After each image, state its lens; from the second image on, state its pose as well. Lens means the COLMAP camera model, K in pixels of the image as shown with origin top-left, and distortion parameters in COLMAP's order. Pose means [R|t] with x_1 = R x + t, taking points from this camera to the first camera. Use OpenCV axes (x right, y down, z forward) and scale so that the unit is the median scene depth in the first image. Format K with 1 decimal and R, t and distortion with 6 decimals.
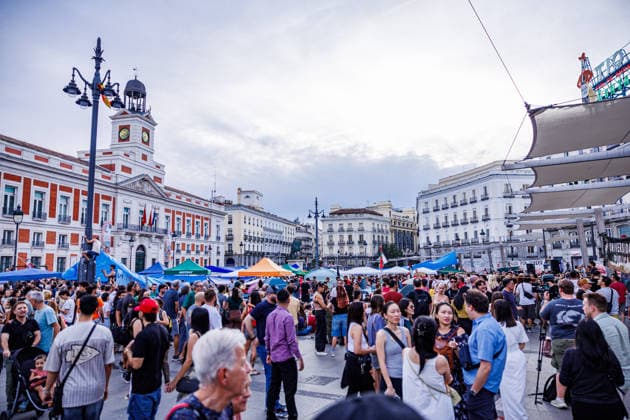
lens RADIAL K [[423.2, 0, 315.0], [0, 423.2, 210.0], [0, 0, 1]] dist [0.000668, 0.002620]
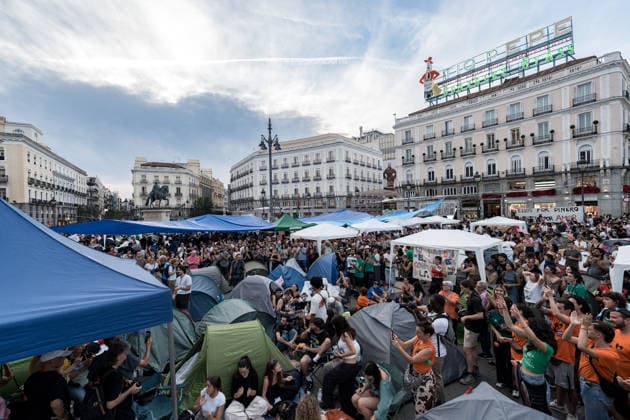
lens RADIAL K [[270.3, 0, 311.8], [0, 270.3, 211.8], [0, 0, 1]] dist [0.000432, 0.000301]
pose [[0.733422, -0.003984, 0.679762, -0.182986], [-0.076055, 0.993224, 0.087879, 0.057123], [-0.675506, -0.116151, 0.728149, 0.453424]]
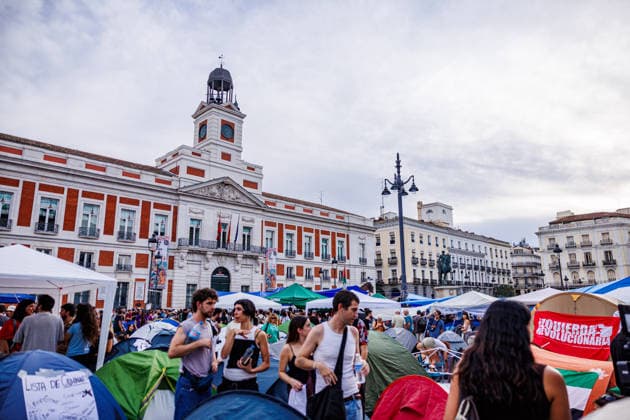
lens RADIAL K [[423.2, 0, 315.0], [0, 423.2, 210.0], [0, 0, 1]] dist [0.000668, 0.002620]
pose [[0.845323, -0.105498, -0.523735, 0.131472], [0.060661, 0.992923, -0.102100, 0.060798], [0.530800, 0.054537, 0.845740, 0.387620]]
